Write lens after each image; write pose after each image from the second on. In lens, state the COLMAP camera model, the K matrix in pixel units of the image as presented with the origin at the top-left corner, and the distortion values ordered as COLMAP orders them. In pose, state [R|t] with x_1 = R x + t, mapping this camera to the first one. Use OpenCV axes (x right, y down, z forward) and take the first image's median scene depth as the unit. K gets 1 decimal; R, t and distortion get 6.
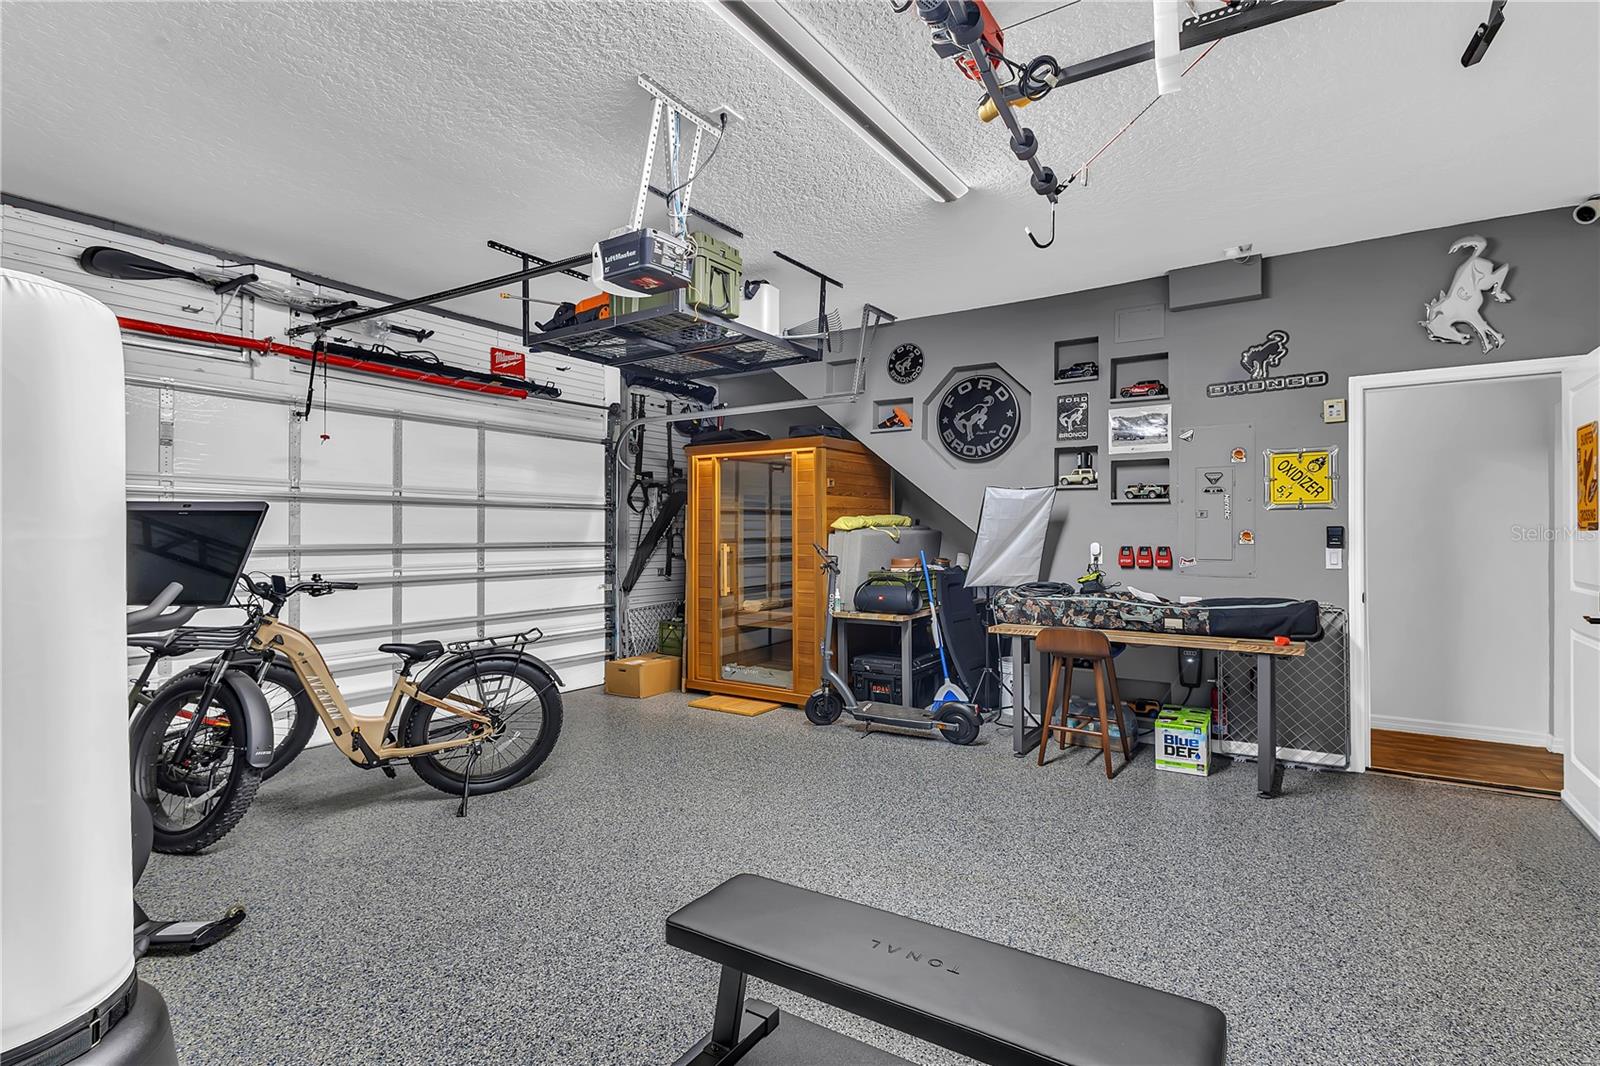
lens RADIAL K [[758.9, 0, 793.2], [0, 758.9, 532.0], [0, 0, 1]] dist [0.024188, 0.000457]
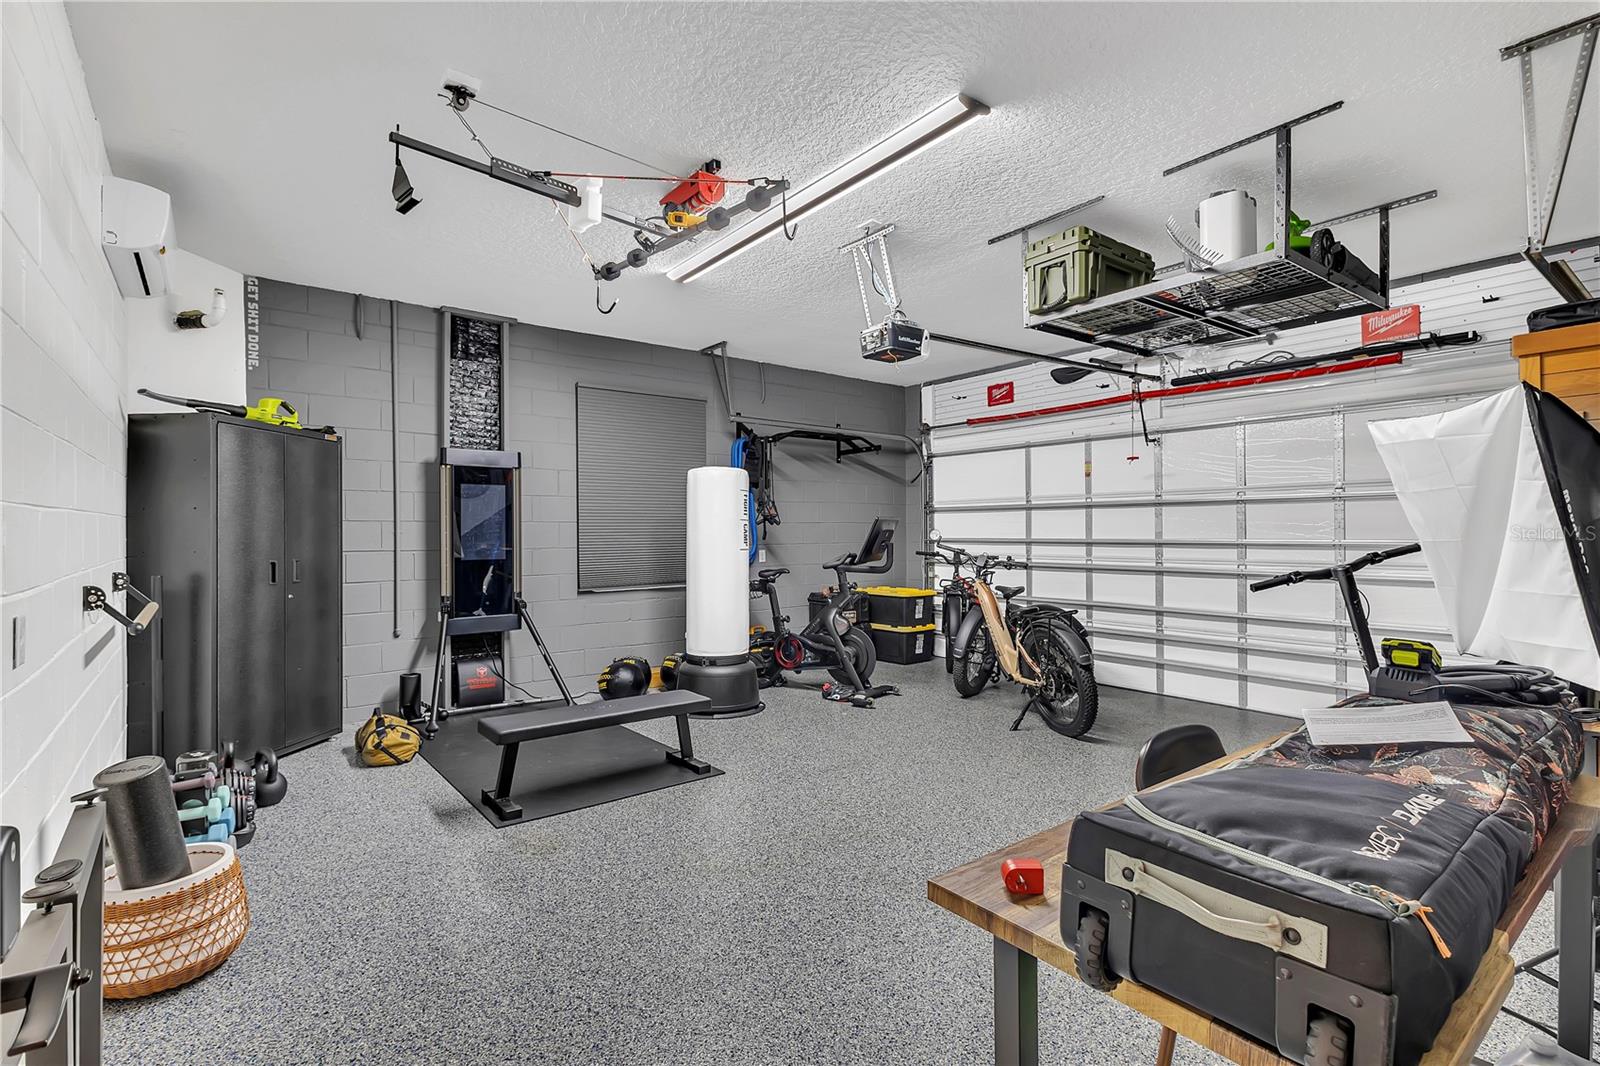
lens RADIAL K [[758.9, 0, 794.0], [0, 758.9, 529.6], [0, 0, 1]] dist [0.024188, 0.000457]
pose [[-0.317352, 0.000304, -0.948308, 0.865223], [0.001284, 0.999999, -0.000109, -0.000915], [0.948307, -0.001252, -0.317352, 0.909396]]
